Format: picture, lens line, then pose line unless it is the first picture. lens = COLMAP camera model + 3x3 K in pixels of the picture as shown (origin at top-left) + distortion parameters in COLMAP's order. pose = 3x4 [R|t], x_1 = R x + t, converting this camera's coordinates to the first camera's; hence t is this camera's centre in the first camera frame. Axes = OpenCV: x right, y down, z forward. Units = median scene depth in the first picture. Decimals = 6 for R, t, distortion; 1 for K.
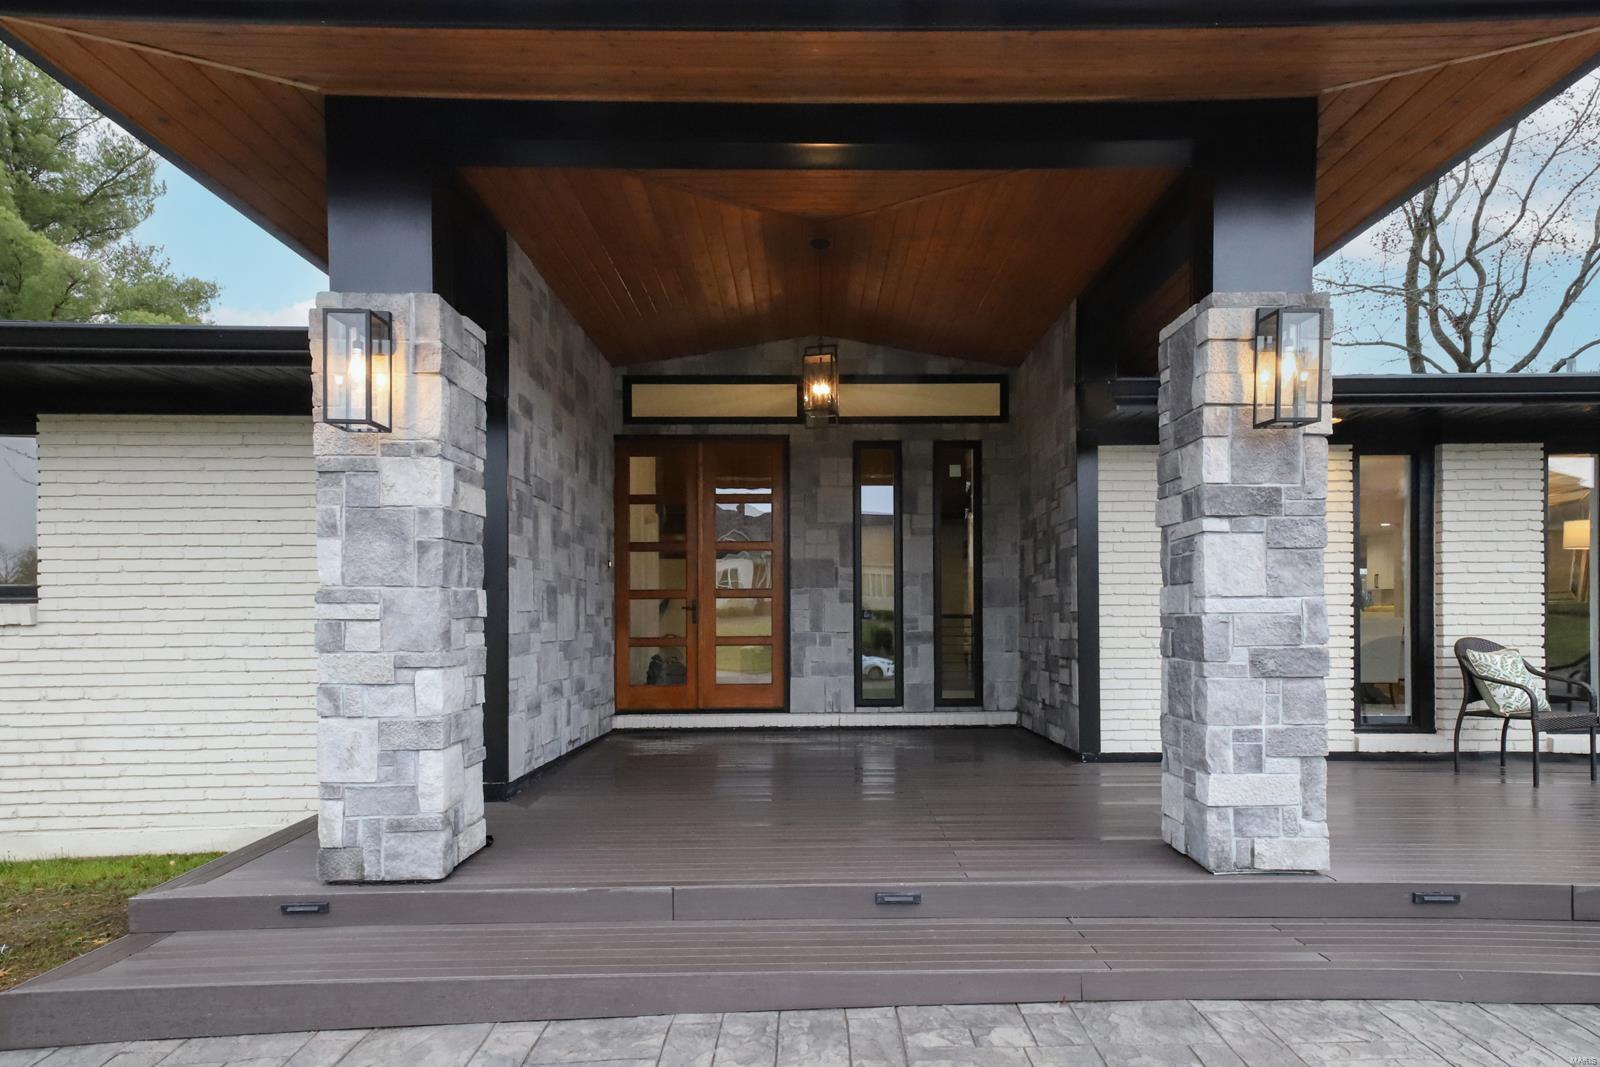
lens RADIAL K [[855.0, 0, 800.3], [0, 855.0, 597.3], [0, 0, 1]] dist [0.026191, -0.000127]
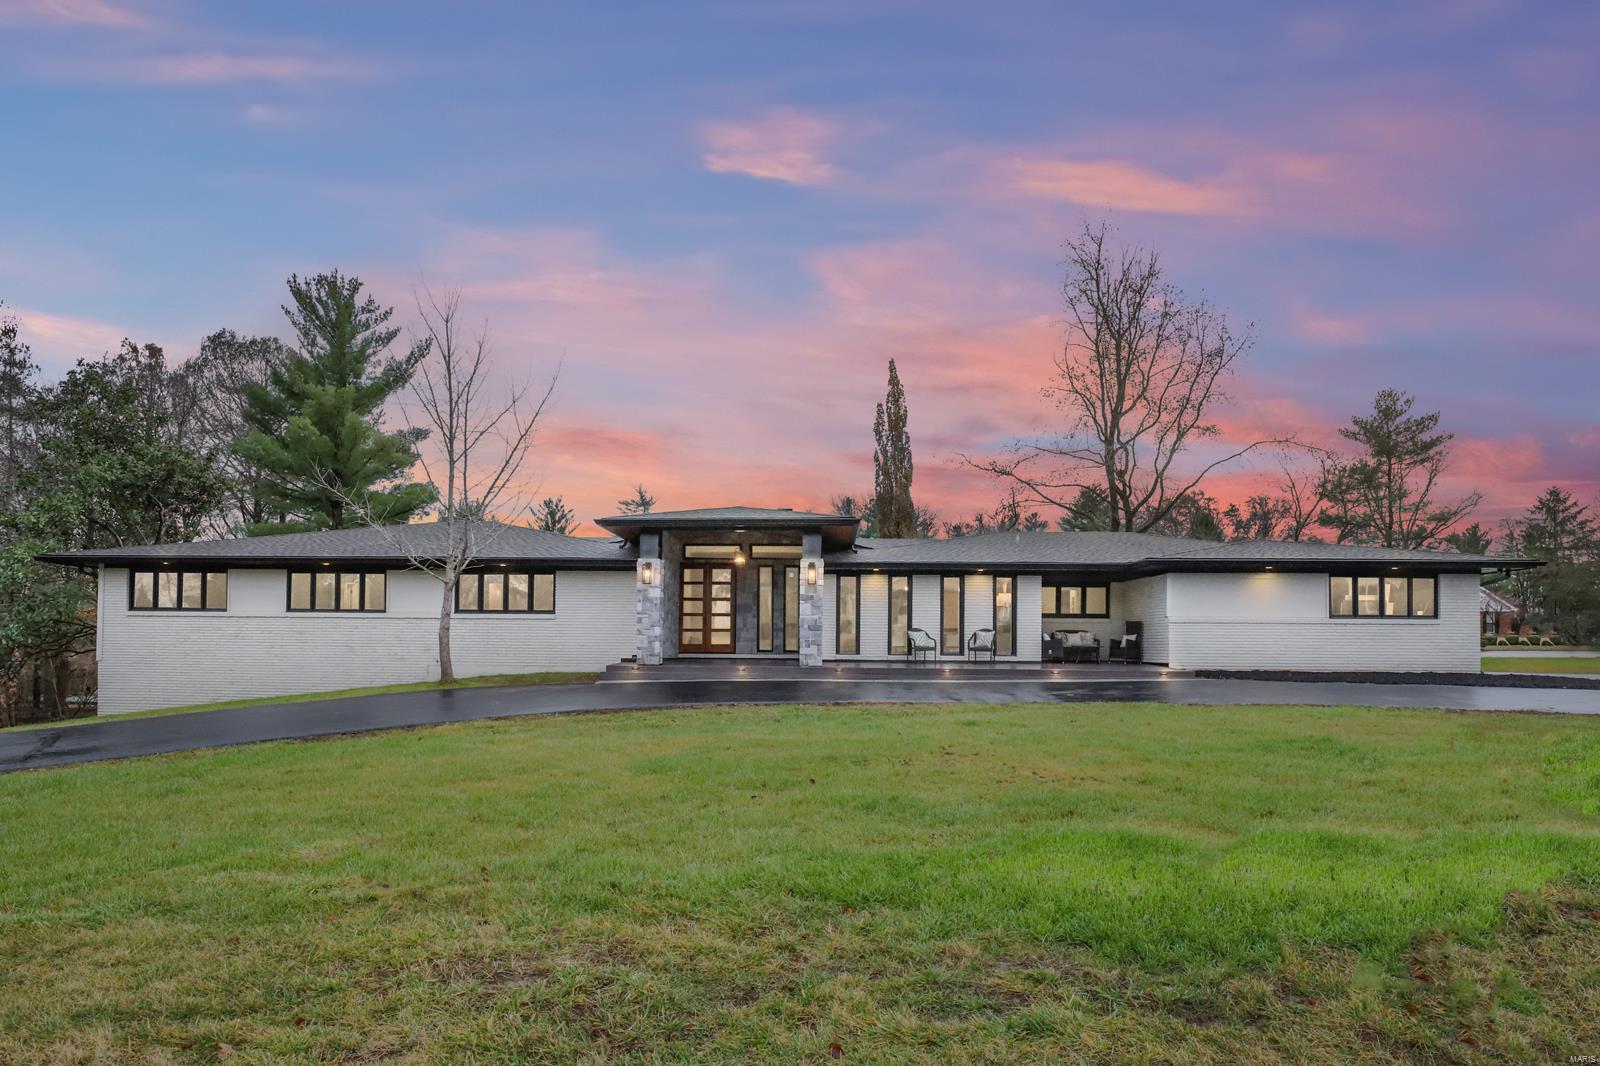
lens RADIAL K [[951.1, 0, 801.5], [0, 951.1, 603.3], [0, 0, 1]] dist [-0.055965, -0.000176]
pose [[0.999757, 0.010385, -0.019435, 0.437268], [-0.010779, 0.999736, -0.020284, 0.033583], [0.019219, 0.020488, 0.999605, -3.624623]]
